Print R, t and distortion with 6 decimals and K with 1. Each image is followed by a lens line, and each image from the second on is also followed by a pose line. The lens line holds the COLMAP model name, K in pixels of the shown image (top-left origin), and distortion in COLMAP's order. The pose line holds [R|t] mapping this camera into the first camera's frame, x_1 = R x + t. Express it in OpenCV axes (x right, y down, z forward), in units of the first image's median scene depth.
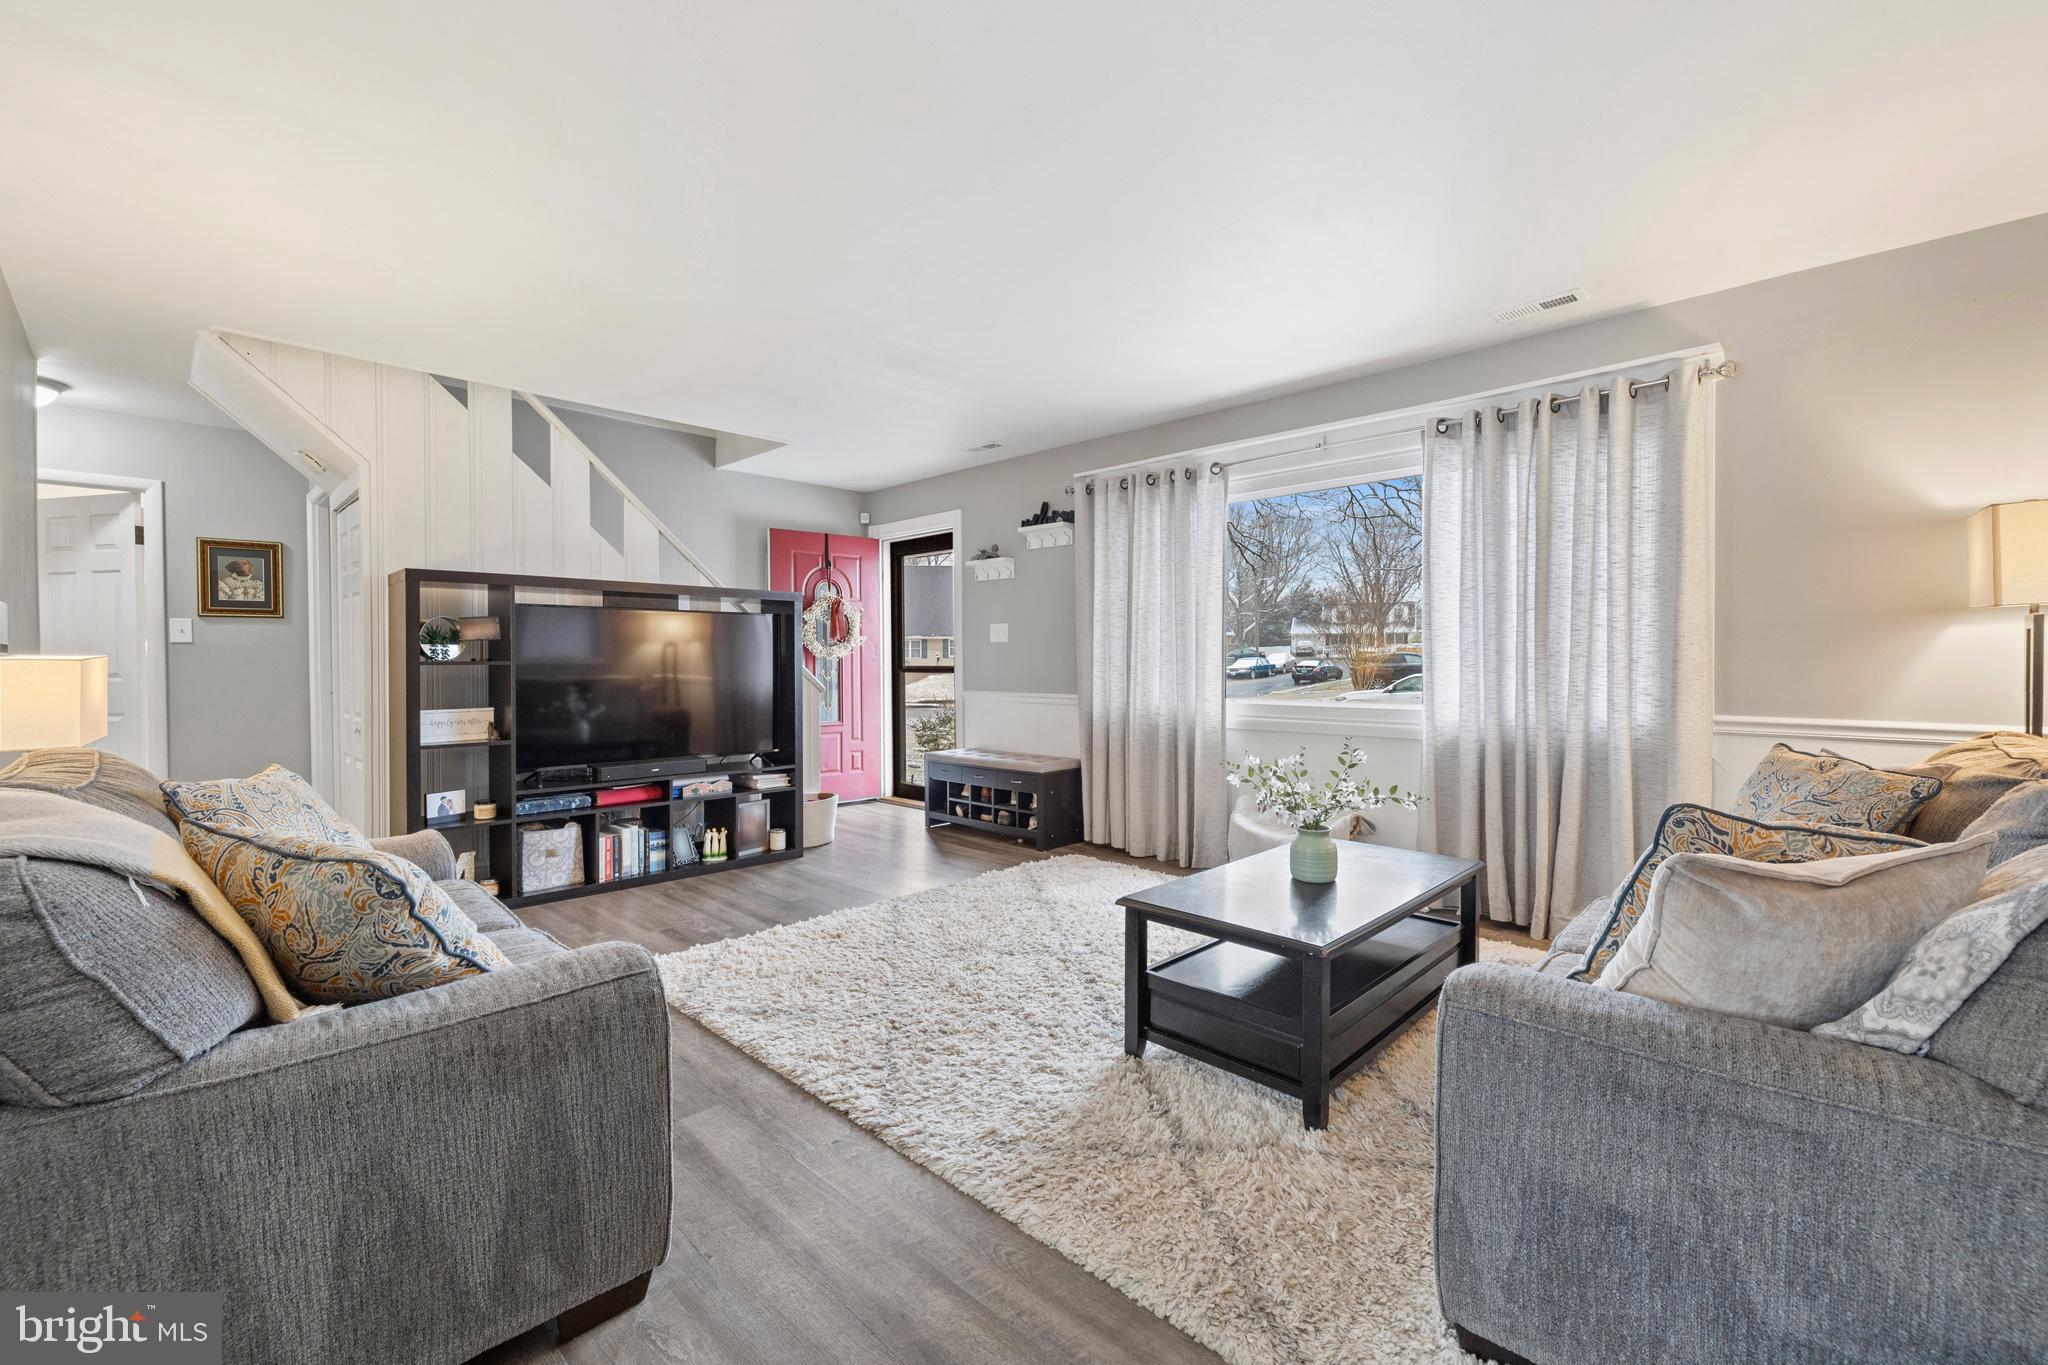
lens RADIAL K [[857.4, 0, 1017.1], [0, 857.4, 667.9], [0, 0, 1]] dist [-0.001458, -0.000213]
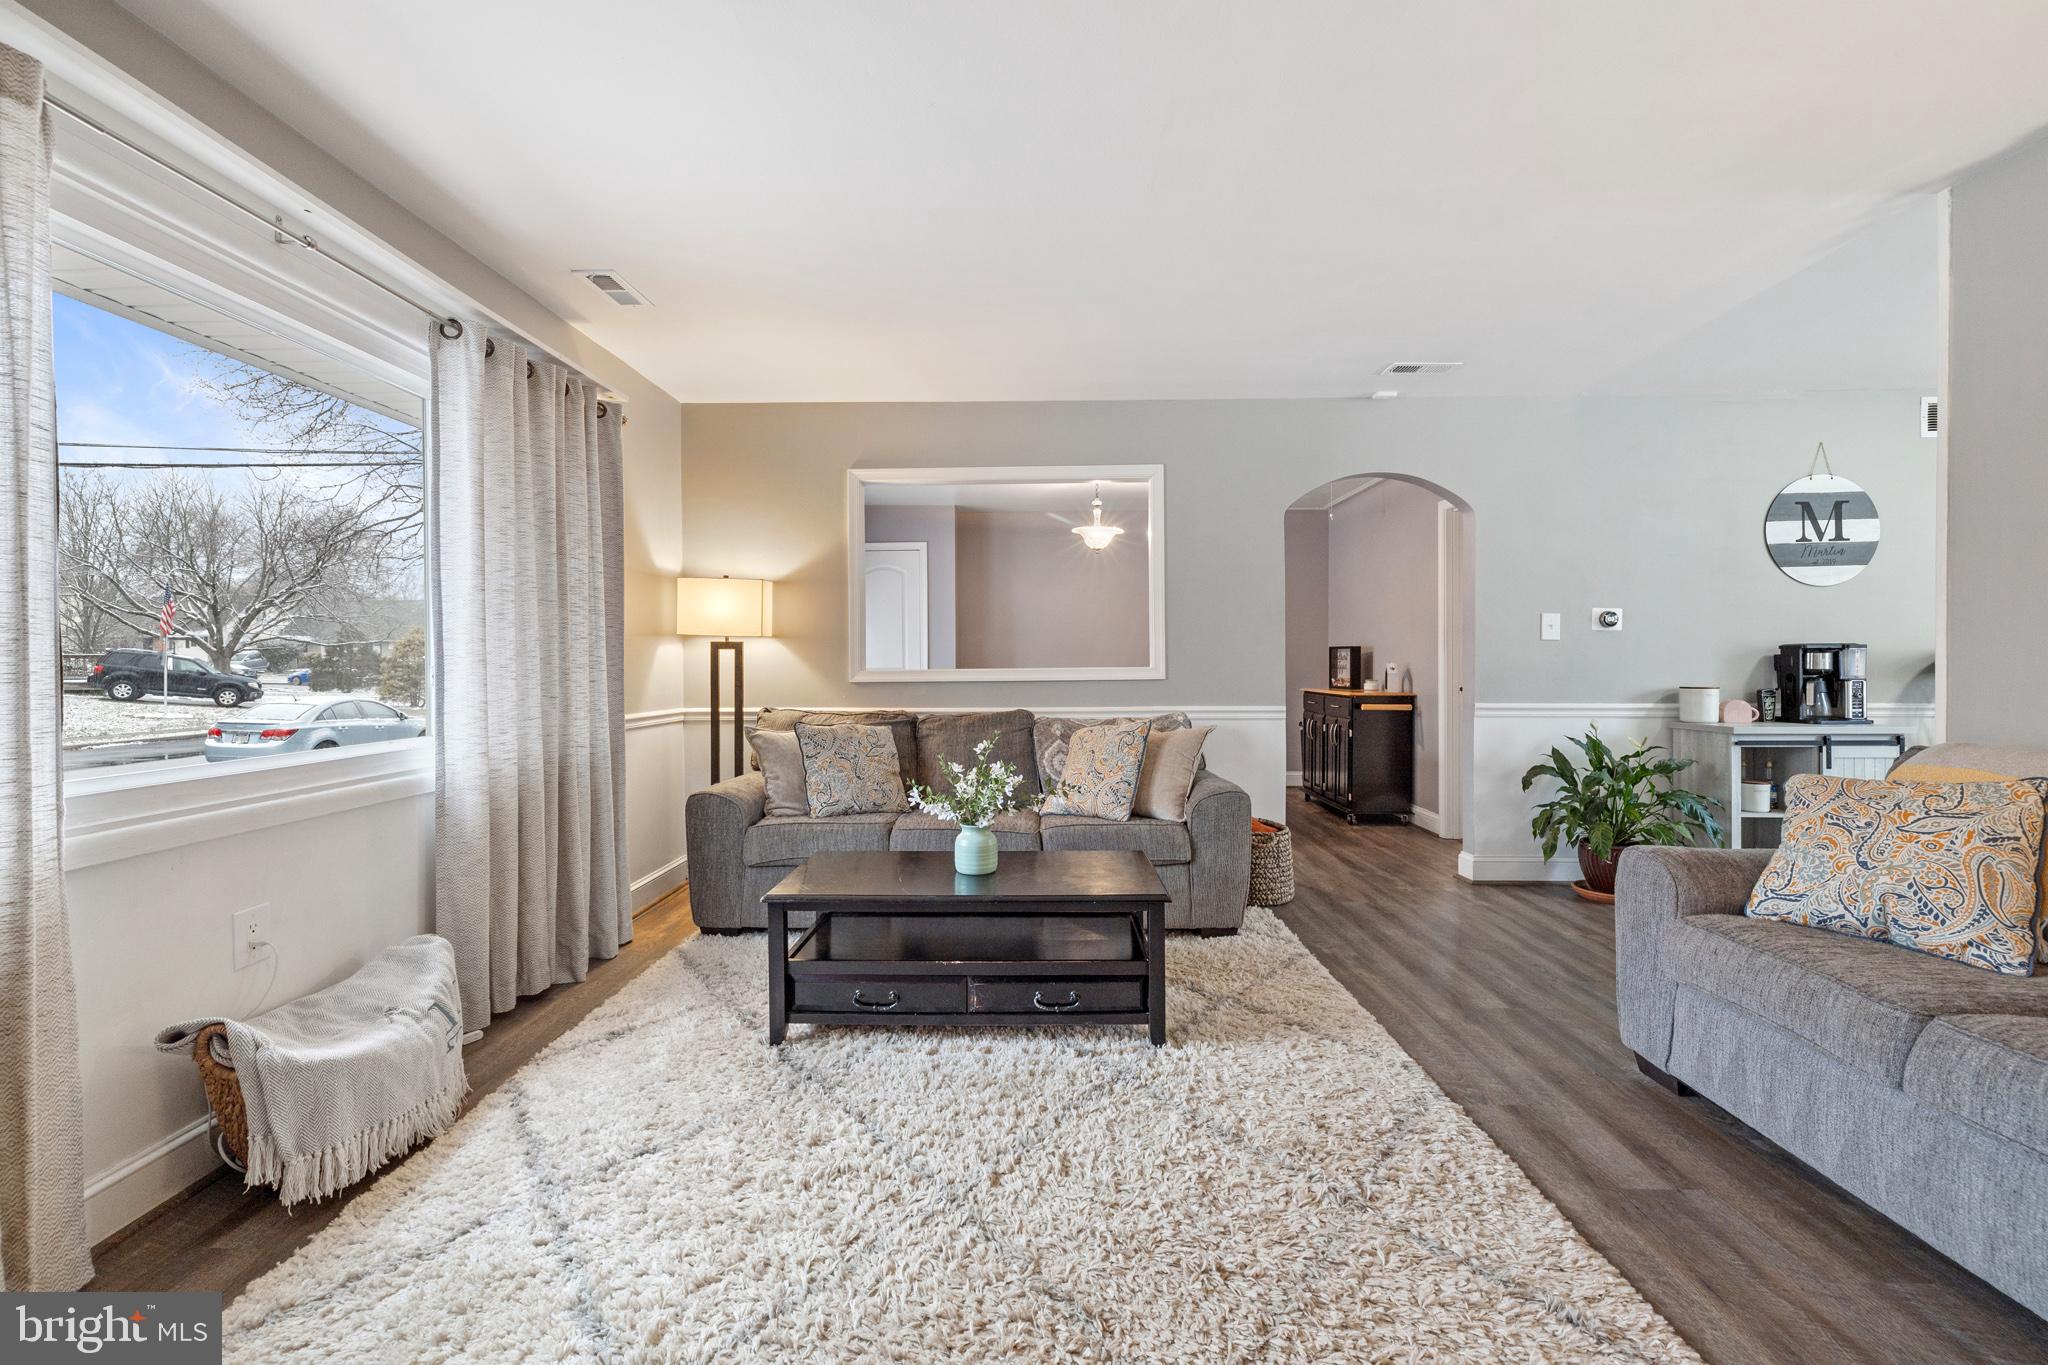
lens RADIAL K [[857.4, 0, 1017.1], [0, 857.4, 667.9], [0, 0, 1]] dist [-0.001458, -0.000213]
pose [[-0.684525, 0.001862, 0.728987, -0.273172], [0.014147, 0.999842, 0.010731, -0.011264], [-0.728852, 0.017658, -0.684444, 0.984912]]
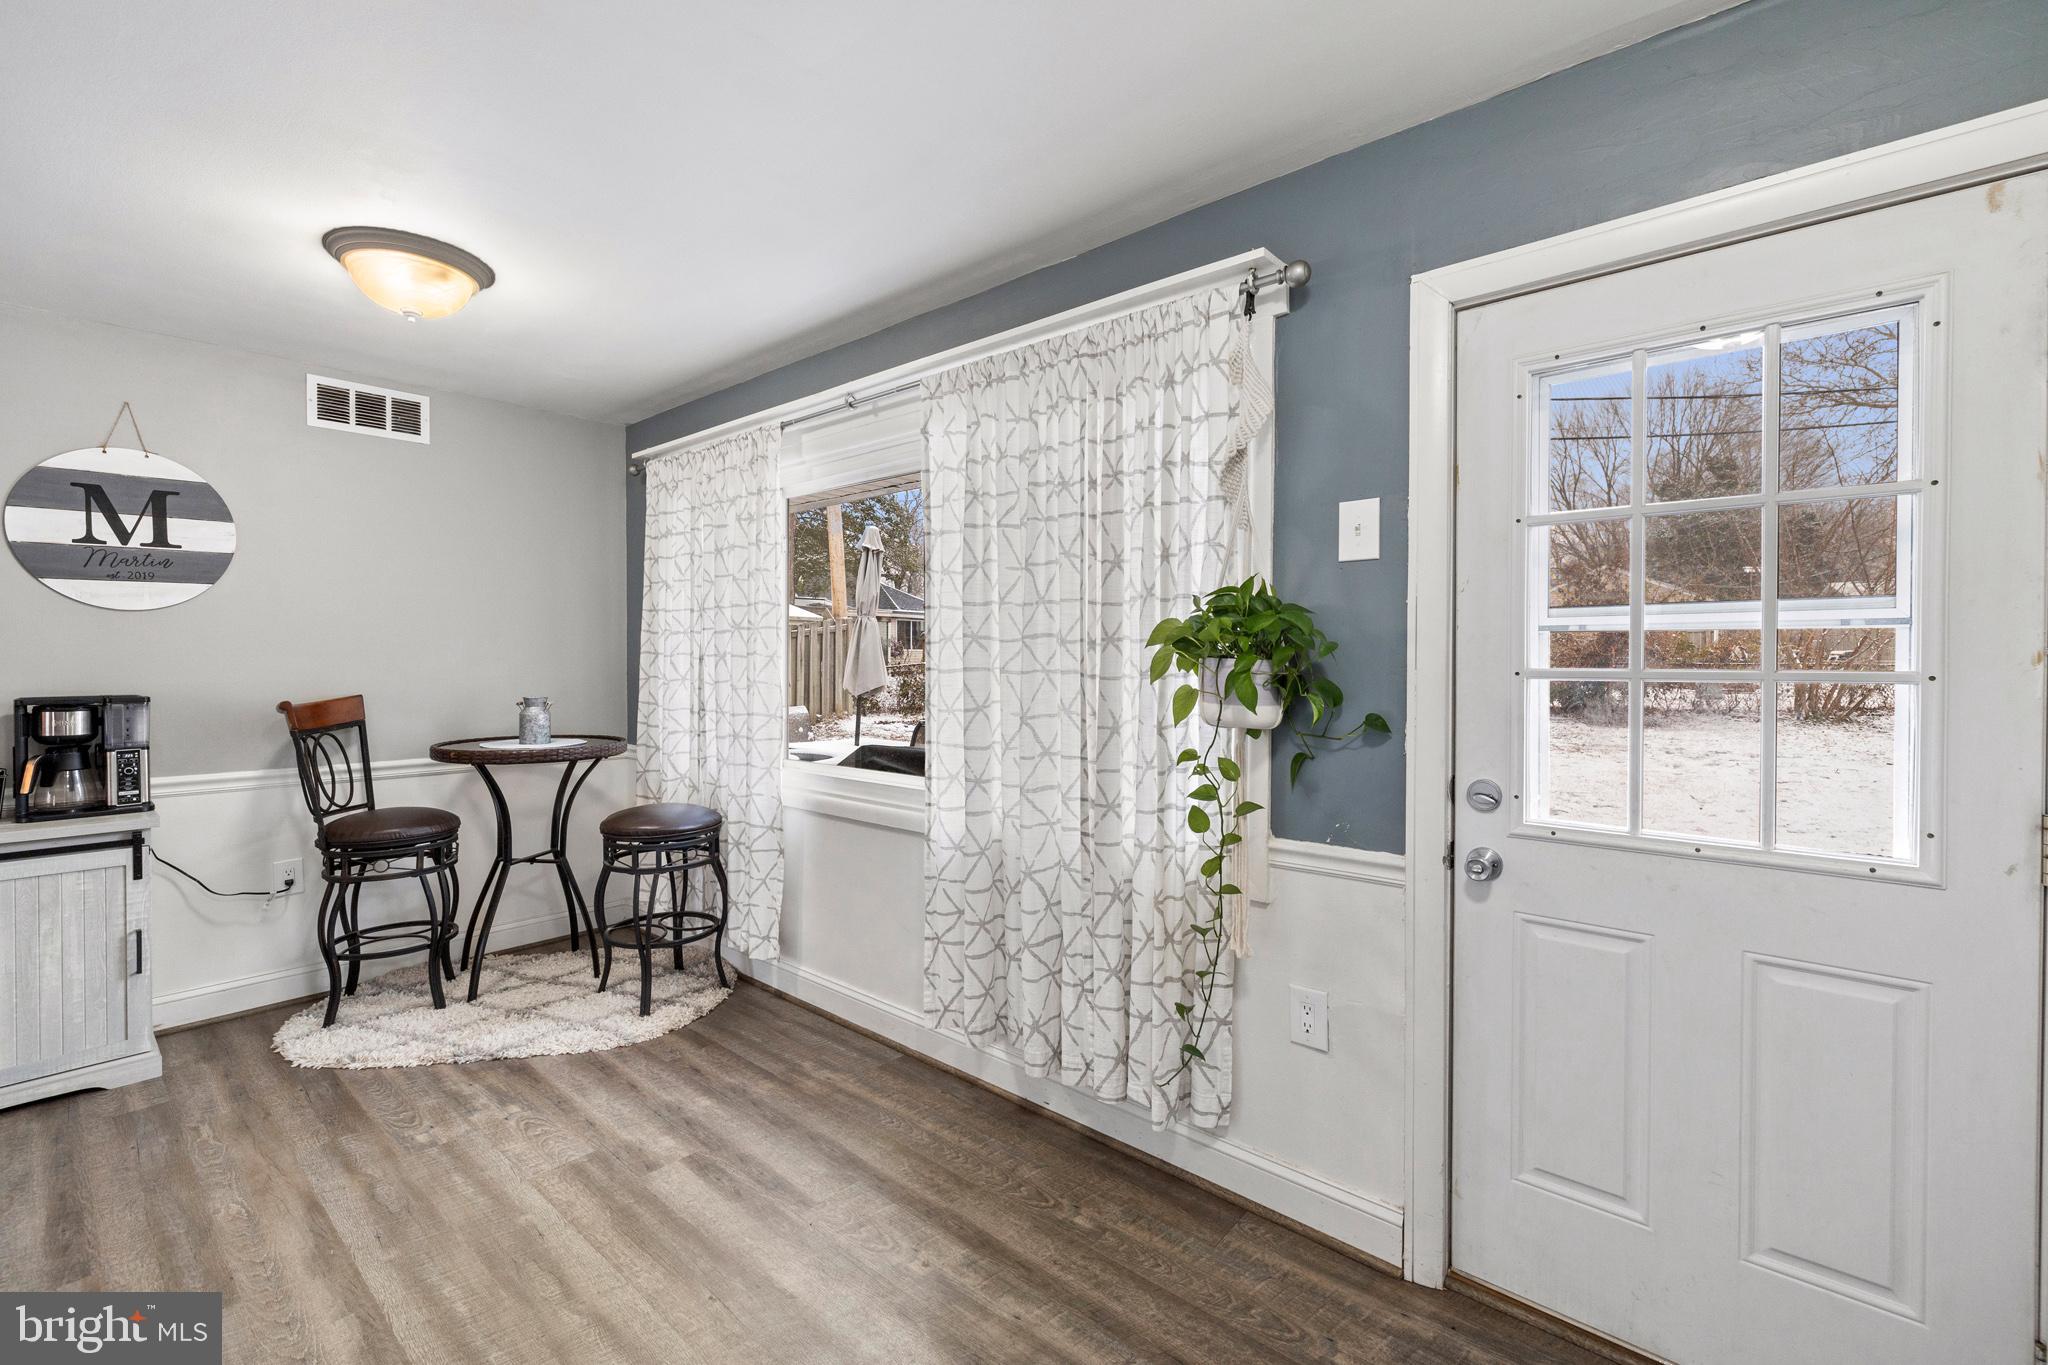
lens RADIAL K [[857.4, 0, 1017.1], [0, 857.4, 667.9], [0, 0, 1]] dist [-0.001458, -0.000213]
pose [[-0.997501, 0.005877, -0.070402, -0.838515], [0.004564, 0.999813, 0.018791, -0.044991], [0.070499, 0.018423, -0.997342, 0.371183]]
